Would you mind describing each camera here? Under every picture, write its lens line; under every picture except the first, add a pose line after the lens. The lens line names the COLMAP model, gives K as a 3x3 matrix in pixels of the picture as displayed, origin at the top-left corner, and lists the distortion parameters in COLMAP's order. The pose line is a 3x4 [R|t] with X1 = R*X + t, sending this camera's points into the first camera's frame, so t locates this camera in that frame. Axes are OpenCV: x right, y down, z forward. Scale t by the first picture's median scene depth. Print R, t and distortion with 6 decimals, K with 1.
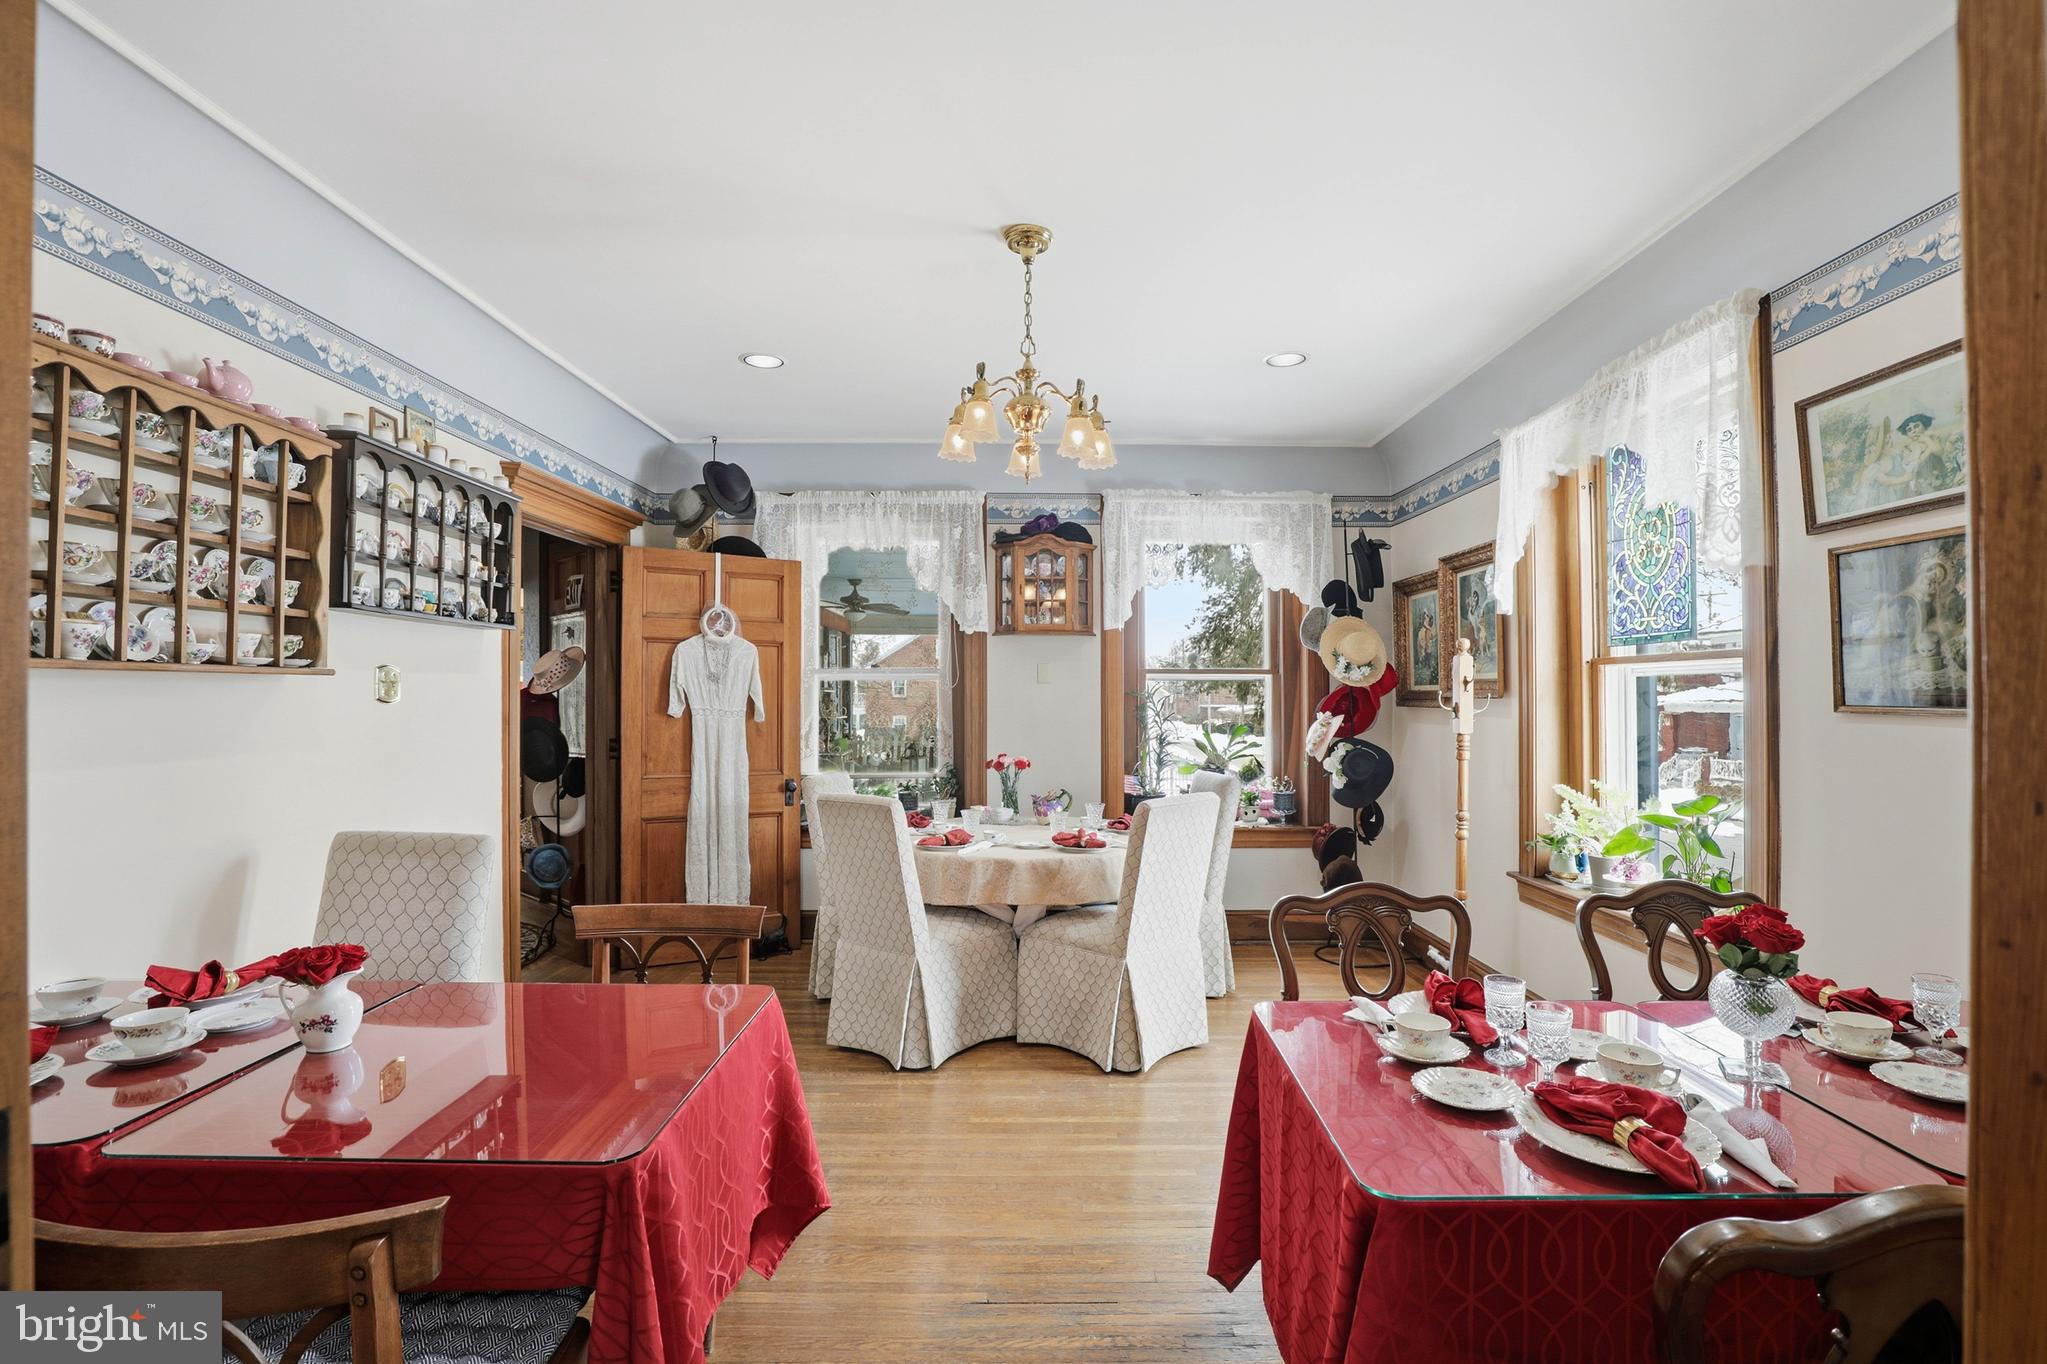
lens RADIAL K [[947.3, 0, 1027.9], [0, 947.3, 676.6], [0, 0, 1]] dist [-0.033073, 0.004517]
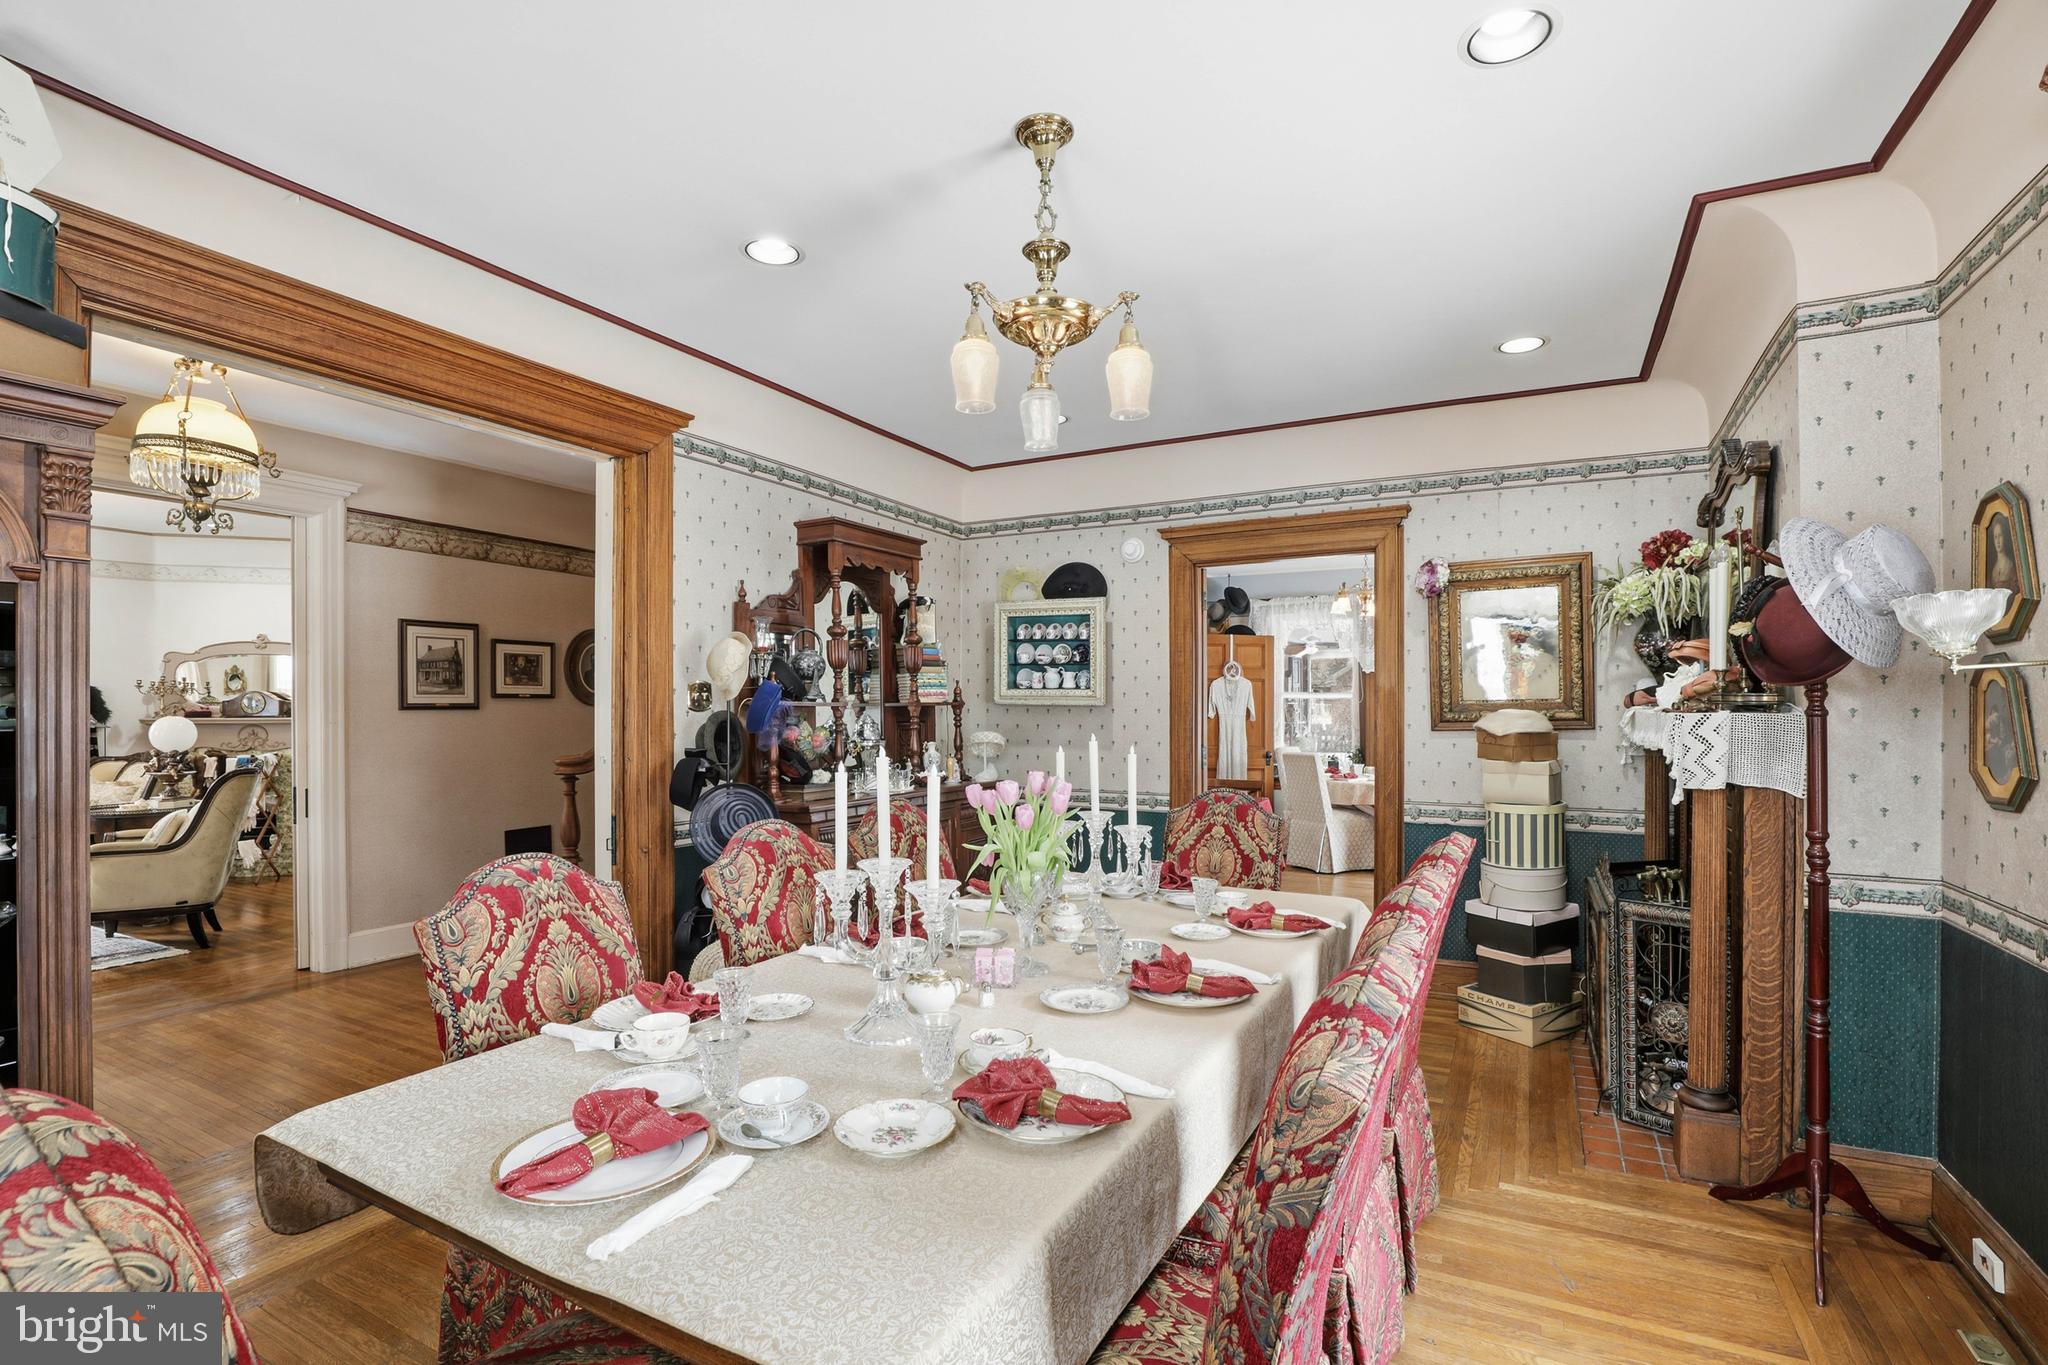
lens RADIAL K [[947.8, 0, 1049.1], [0, 947.8, 712.0], [0, 0, 1]] dist [-0.033073, 0.004517]
pose [[0.894981, 0.005961, -0.446065, 0.208271], [0.001911, 0.999850, 0.017195, -0.005103], [0.446101, -0.016242, 0.894835, -0.925169]]
